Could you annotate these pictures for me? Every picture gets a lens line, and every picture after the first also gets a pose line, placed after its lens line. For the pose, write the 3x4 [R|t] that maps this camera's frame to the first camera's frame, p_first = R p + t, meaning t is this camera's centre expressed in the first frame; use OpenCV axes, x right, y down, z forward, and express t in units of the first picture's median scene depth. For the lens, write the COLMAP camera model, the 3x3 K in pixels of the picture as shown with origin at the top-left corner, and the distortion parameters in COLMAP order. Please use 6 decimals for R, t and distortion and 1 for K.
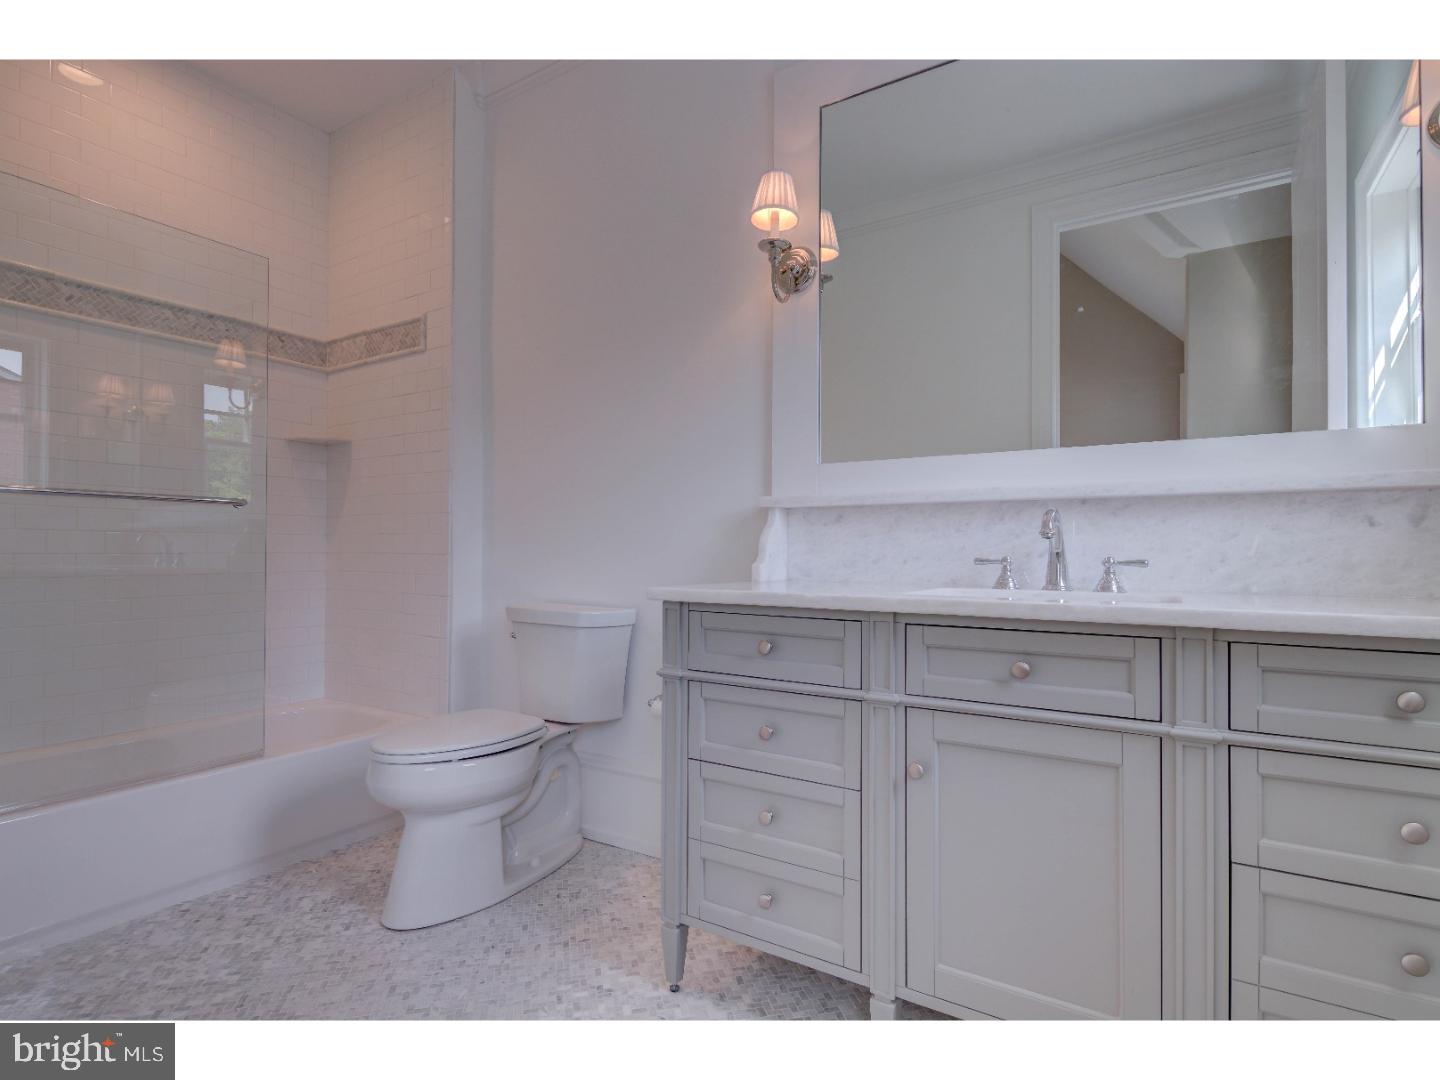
lens RADIAL K [[729.8, 0, 711.2], [0, 729.8, 541.4], [0, 0, 1]] dist [0.010856, -0.004174]
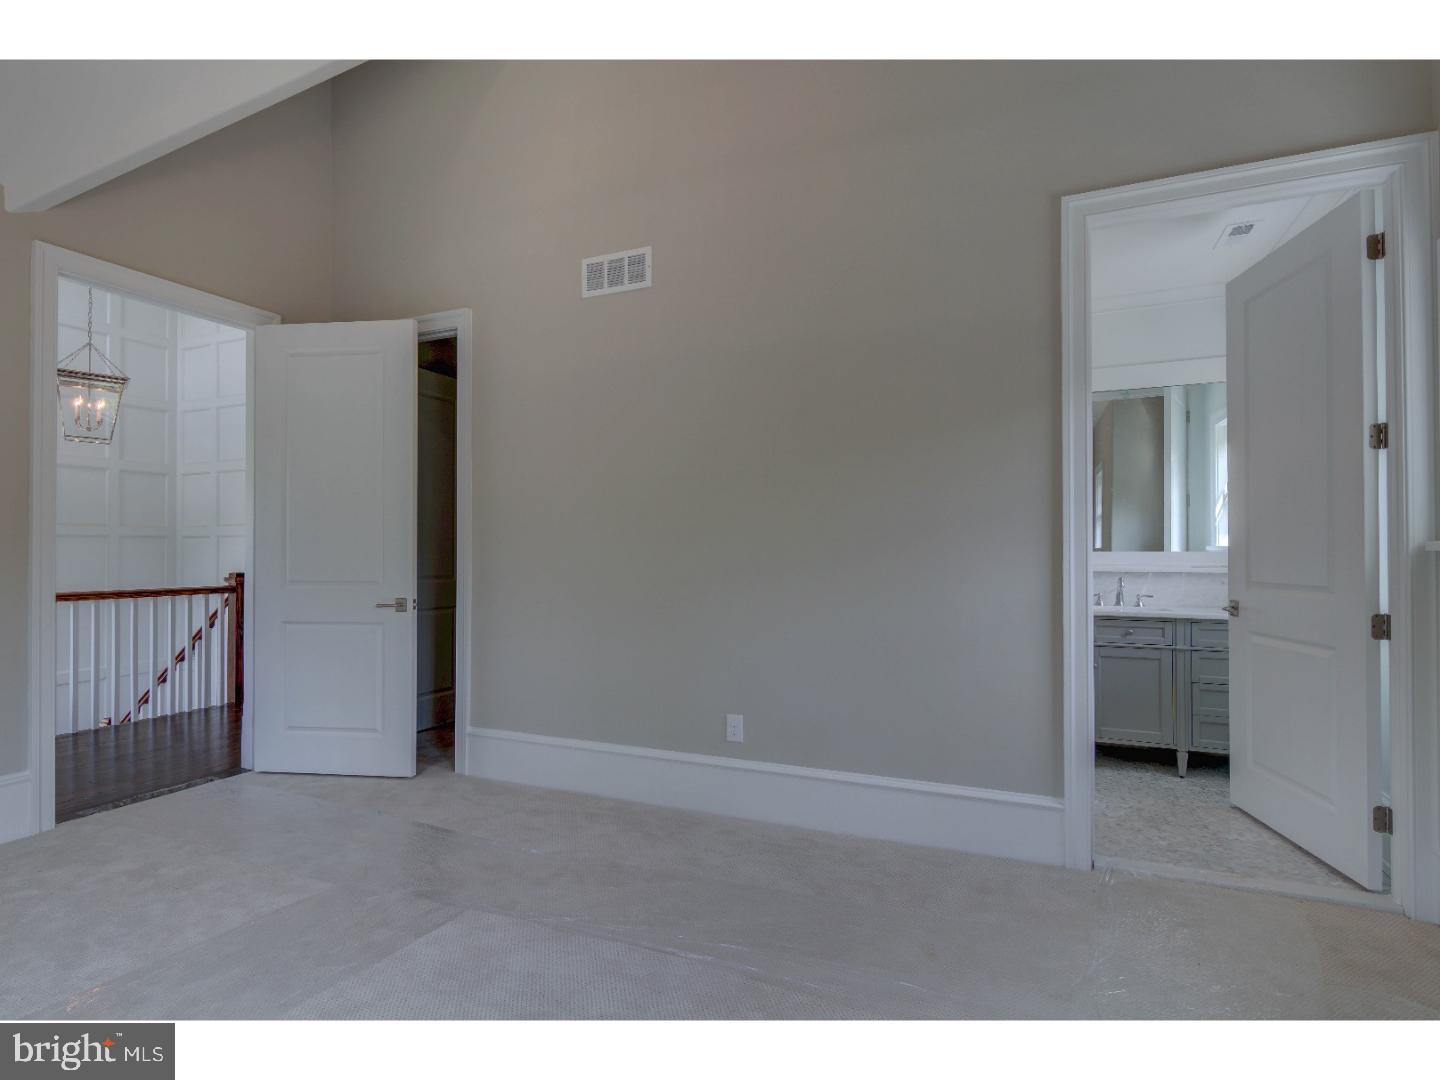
lens RADIAL K [[729.8, 0, 730.8], [0, 729.8, 544.0], [0, 0, 1]] dist [0.010856, -0.004174]
pose [[0.985916, 0.010022, 0.166943, -1.431618], [-0.009138, 0.999940, -0.006058, -0.135998], [-0.166993, 0.004447, 0.985948, -1.459711]]
